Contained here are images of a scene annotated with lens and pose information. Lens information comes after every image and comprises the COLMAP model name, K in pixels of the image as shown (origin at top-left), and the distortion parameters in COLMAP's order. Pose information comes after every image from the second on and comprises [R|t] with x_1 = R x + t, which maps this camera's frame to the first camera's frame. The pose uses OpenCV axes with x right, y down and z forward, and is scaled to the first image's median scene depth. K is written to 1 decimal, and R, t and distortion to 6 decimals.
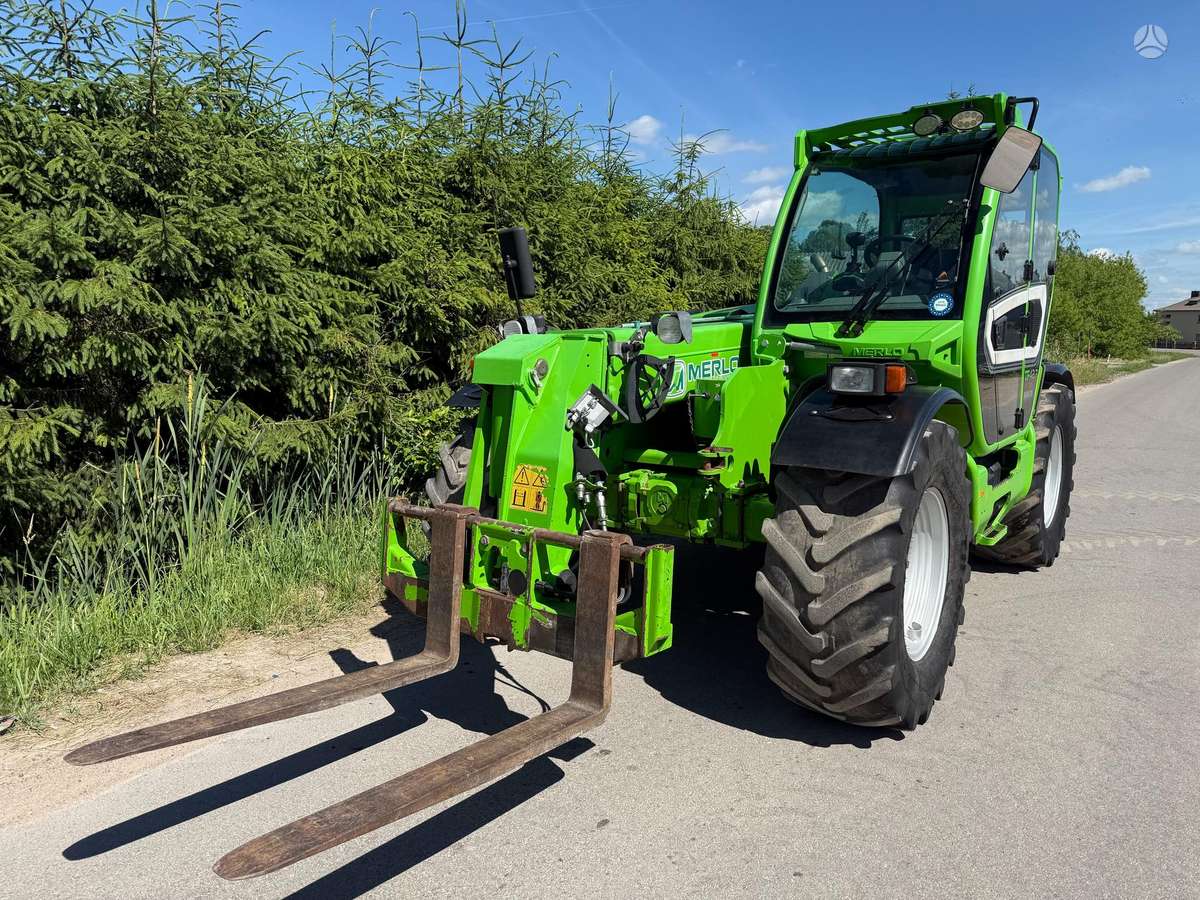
lens RADIAL K [[856.0, 0, 599.8], [0, 856.0, 439.9], [0, 0, 1]] dist [0.057484, -0.073873]
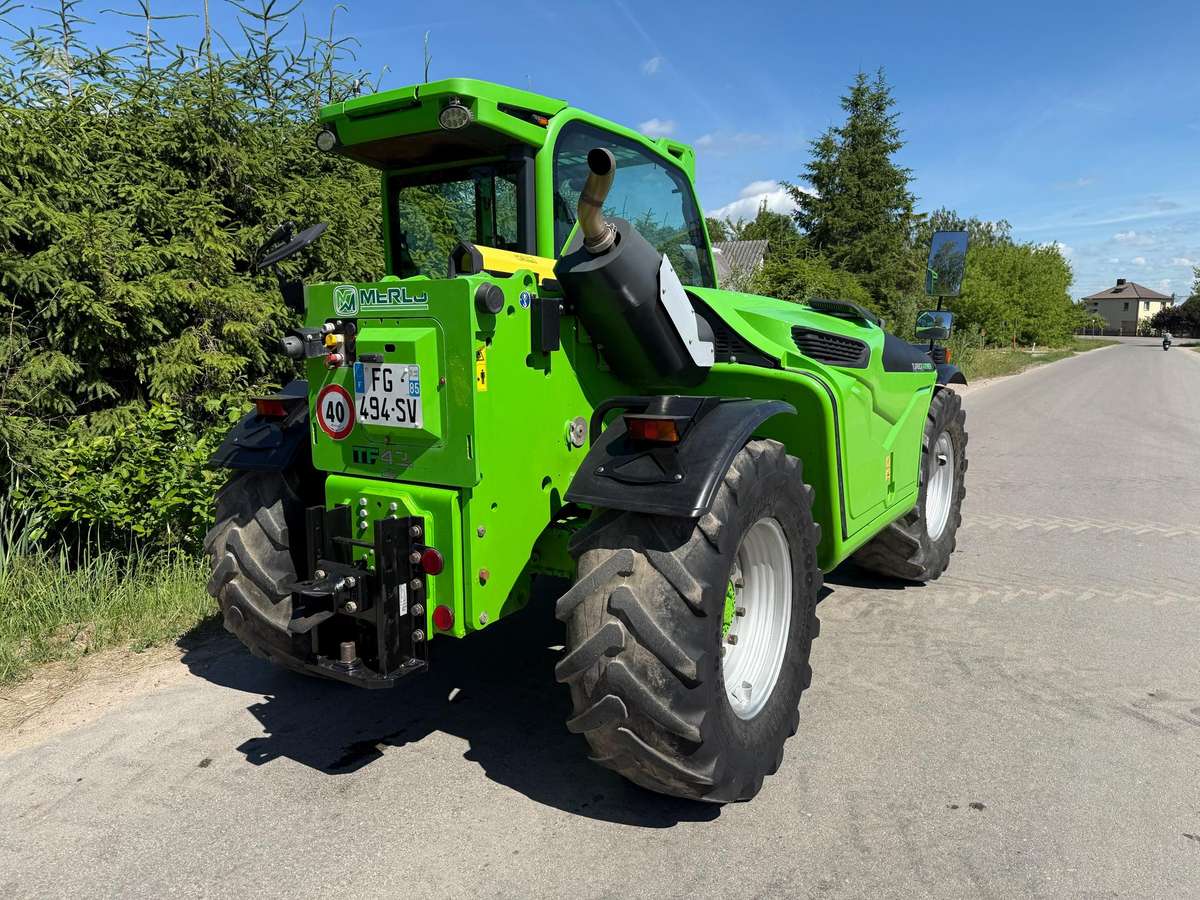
lens RADIAL K [[856.0, 0, 607.2], [0, 856.0, 437.0], [0, 0, 1]] dist [0.057484, -0.073873]
pose [[0.997979, -0.020974, 0.059990, 0.416298], [0.020748, 0.999775, 0.004397, -0.056954], [-0.060069, -0.003144, 0.998189, 0.364164]]
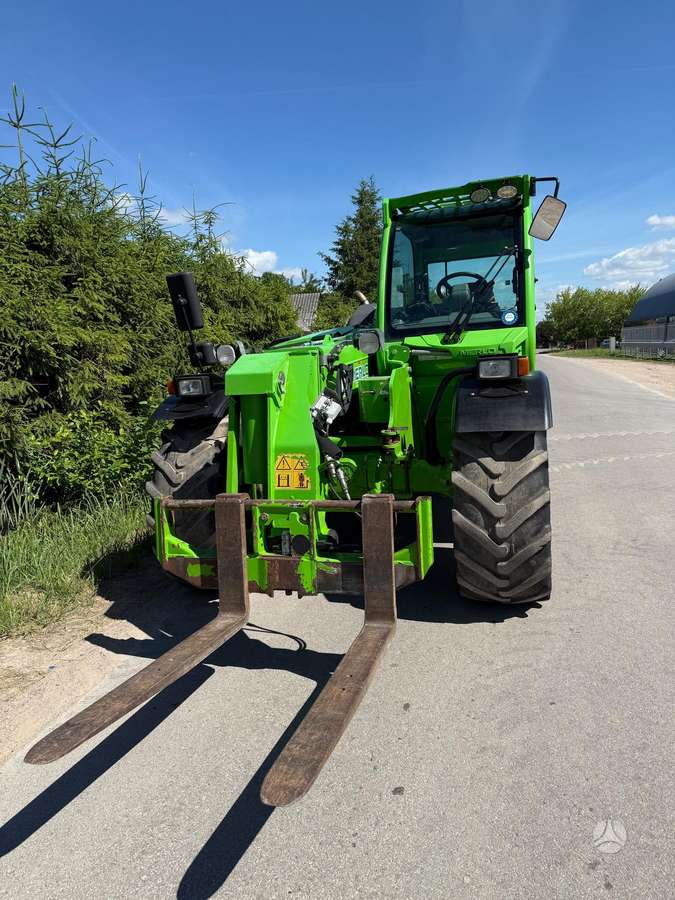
lens RADIAL K [[642.0, 0, 329.9], [0, 642.0, 448.0], [0, 0, 1]] dist [0.057484, -0.073873]
pose [[0.932732, -0.115493, 0.341573, -0.290187], [0.110837, 0.993284, 0.033190, -0.003881], [-0.343112, 0.006901, 0.939269, 0.060991]]
